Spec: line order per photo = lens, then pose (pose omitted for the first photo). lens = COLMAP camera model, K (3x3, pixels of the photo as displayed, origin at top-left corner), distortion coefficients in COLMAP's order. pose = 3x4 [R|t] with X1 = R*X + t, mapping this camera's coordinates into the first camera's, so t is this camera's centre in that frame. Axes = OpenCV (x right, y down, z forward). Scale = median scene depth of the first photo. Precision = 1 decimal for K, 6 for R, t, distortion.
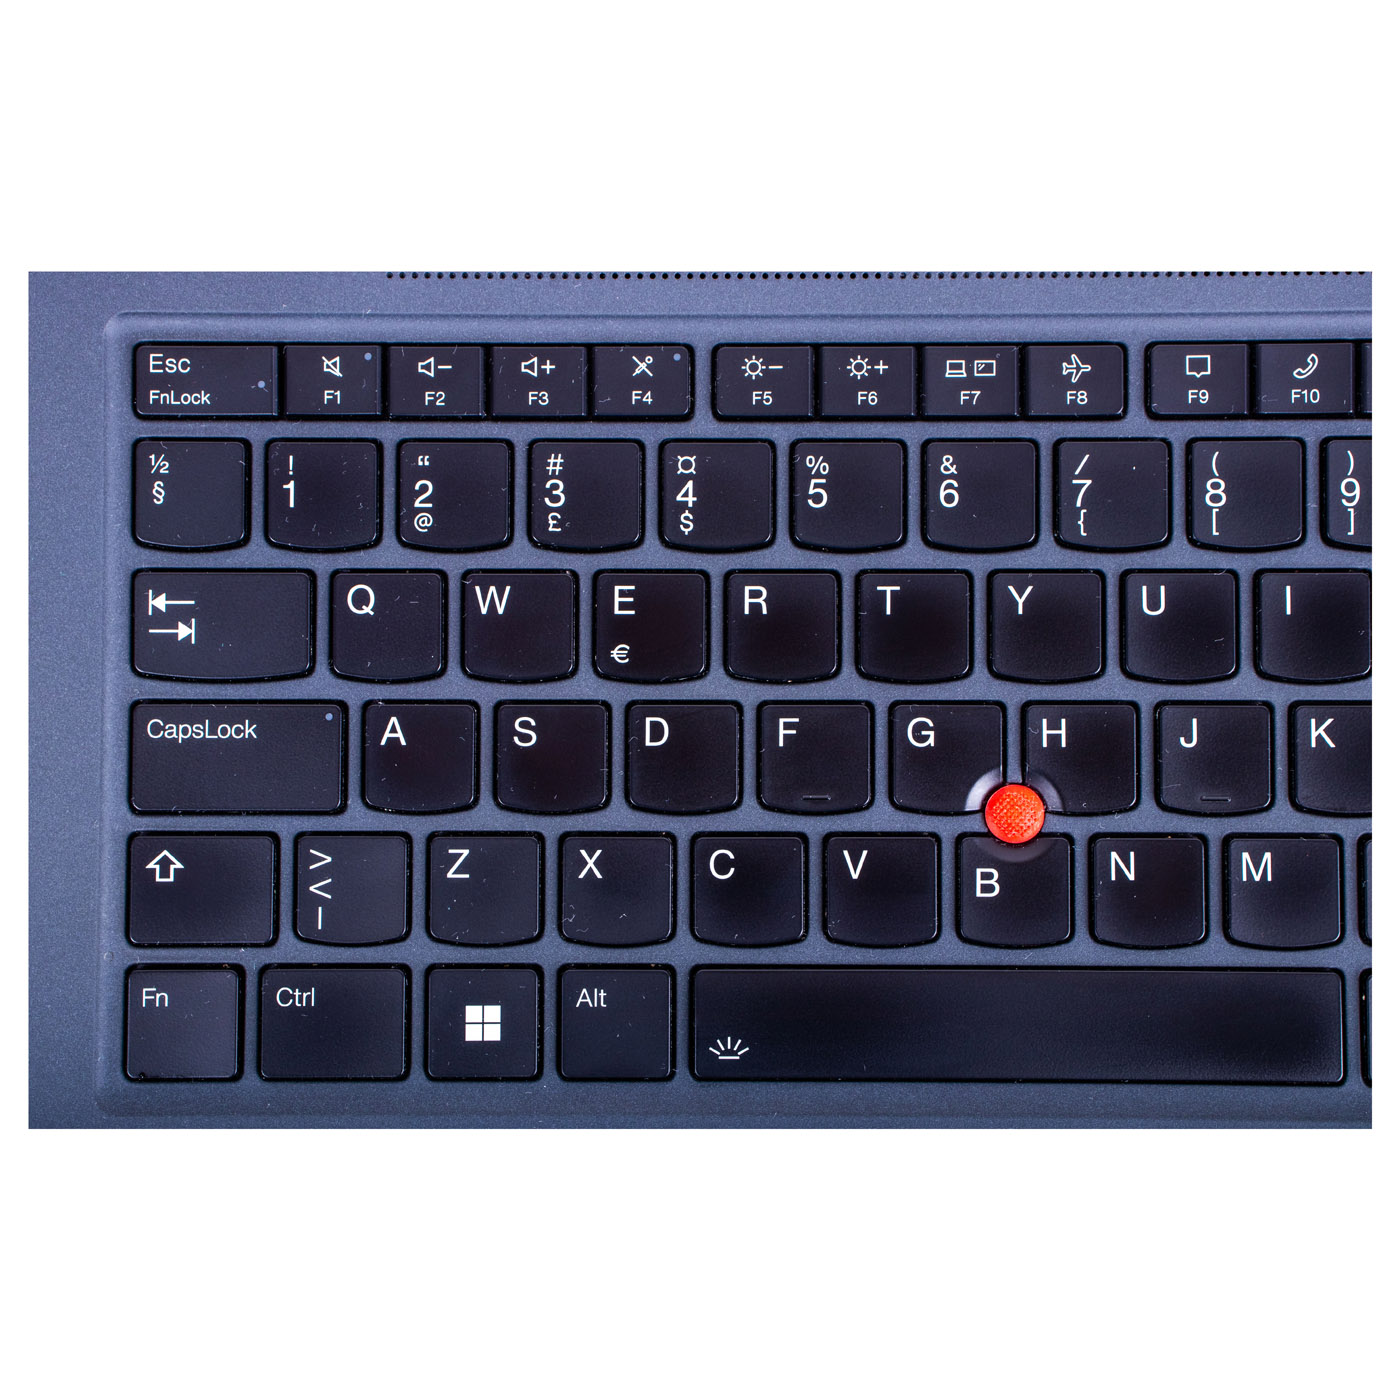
lens RADIAL K [[3029.2, 0, 701.5], [0, 3029.2, 695.4], [0, 0, 1]] dist [0.167704, 0.000000]
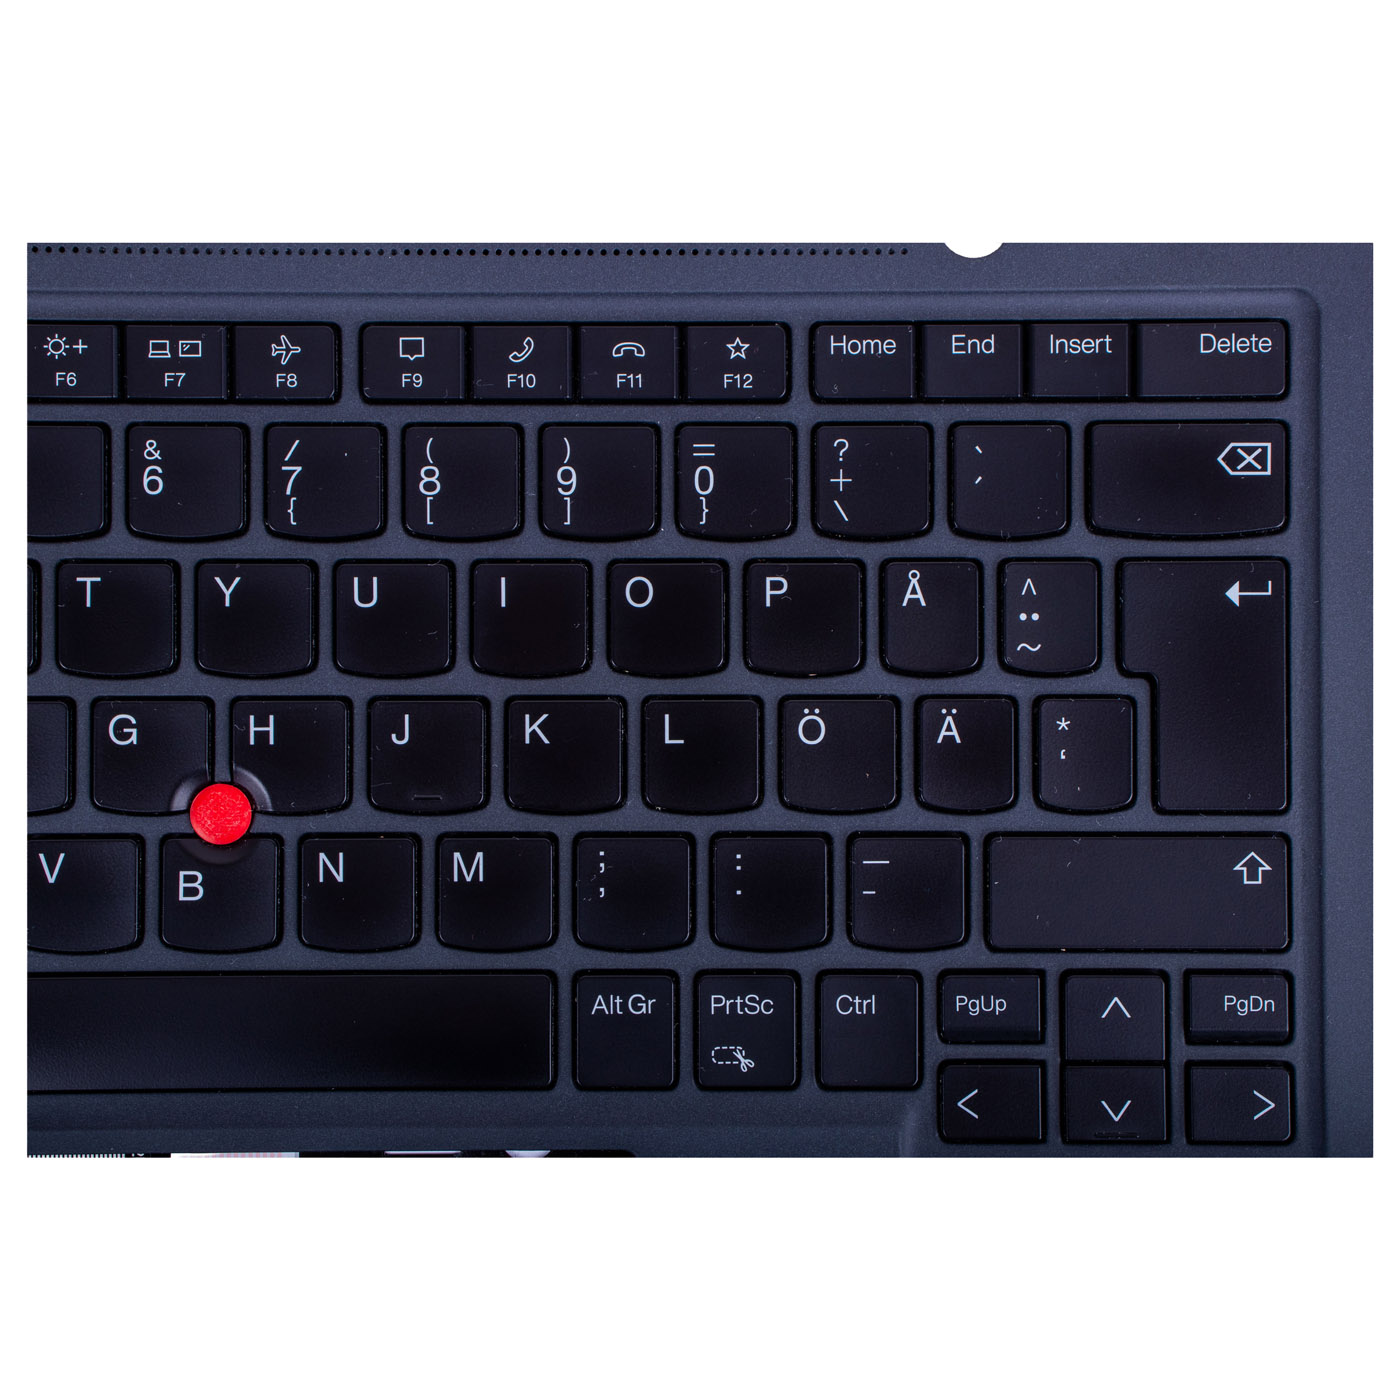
lens RADIAL K [[3029.2, 0, 704.9], [0, 3029.2, 698.4], [0, 0, 1]] dist [0.167704, 0.000000]
pose [[0.999755, -0.003370, 0.021857, 0.234644], [0.002579, 0.999345, 0.036109, -0.031973], [-0.021964, -0.036044, 0.999109, 0.033002]]
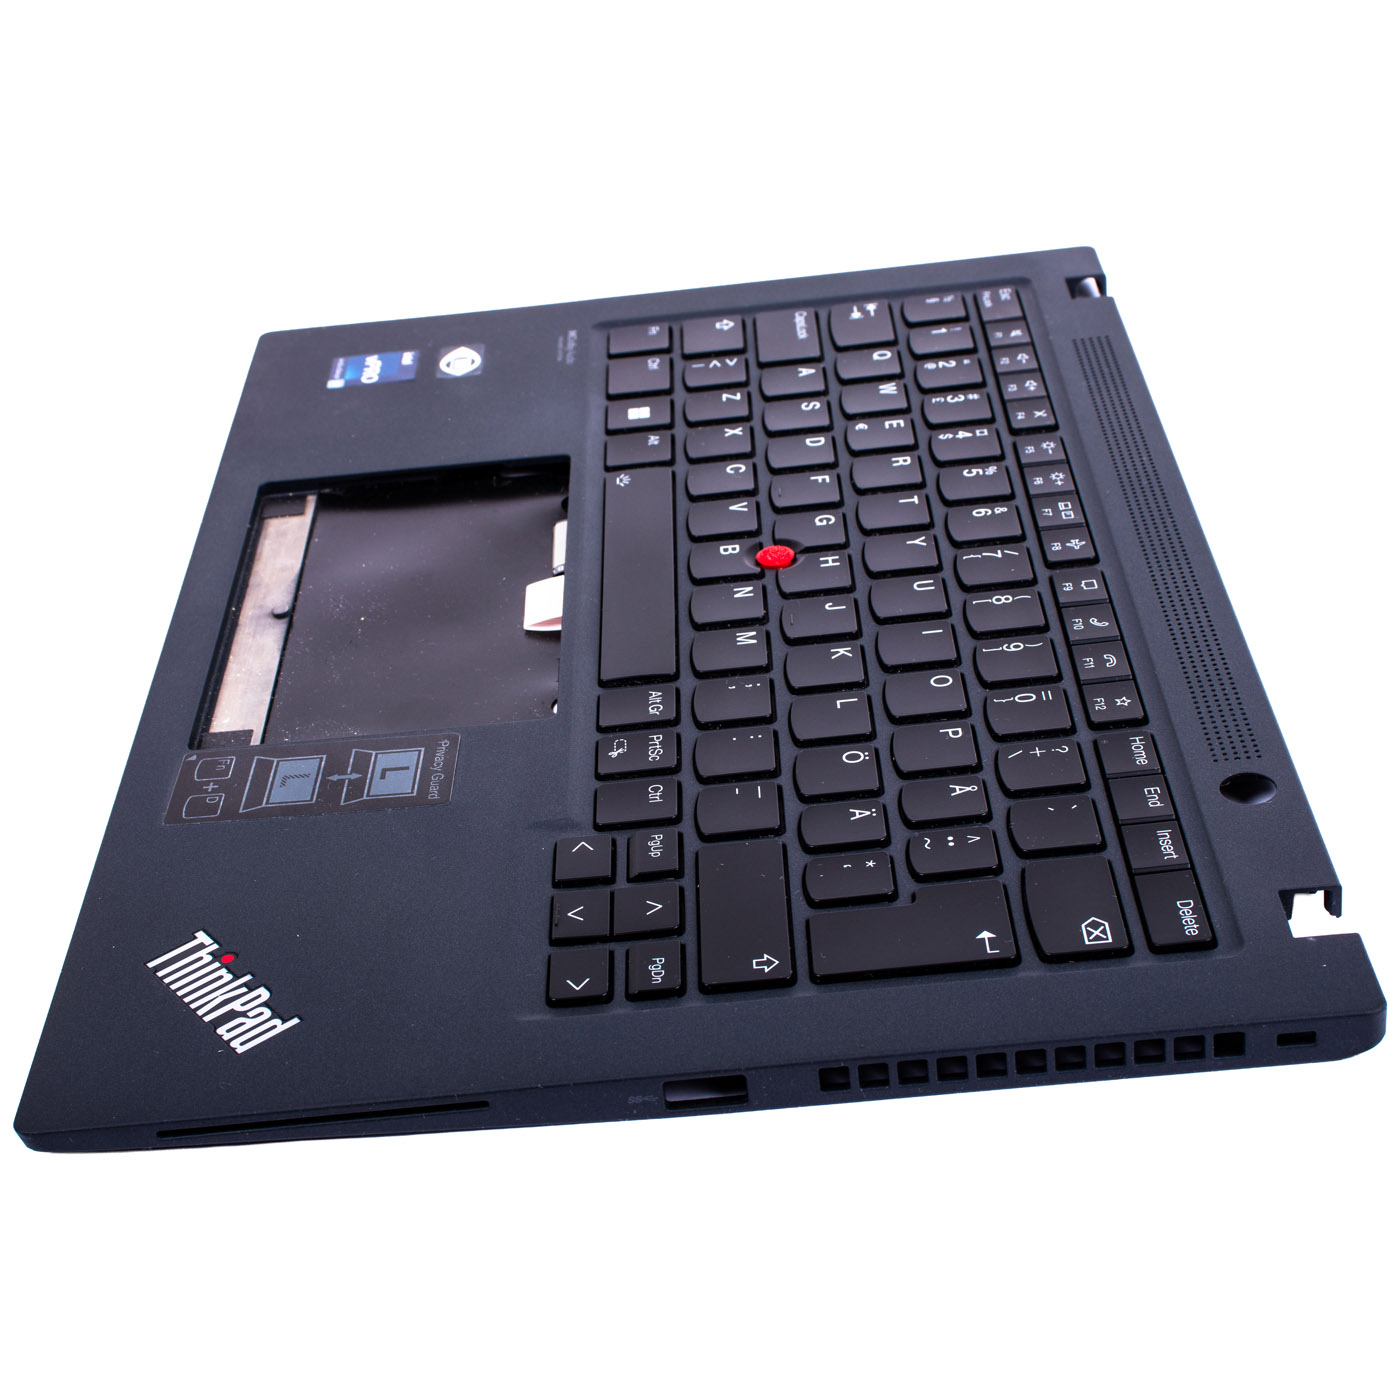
lens RADIAL K [[2543.8, 0, 693.1], [0, 2543.8, 700.8], [0, 0, 1]] dist [0.037206, 0.000000]
pose [[0.019734, 0.553629, -0.832529, 1.198818], [-0.985779, 0.149764, 0.076226, -0.006712], [0.166884, 0.819186, 0.548712, 0.350823]]
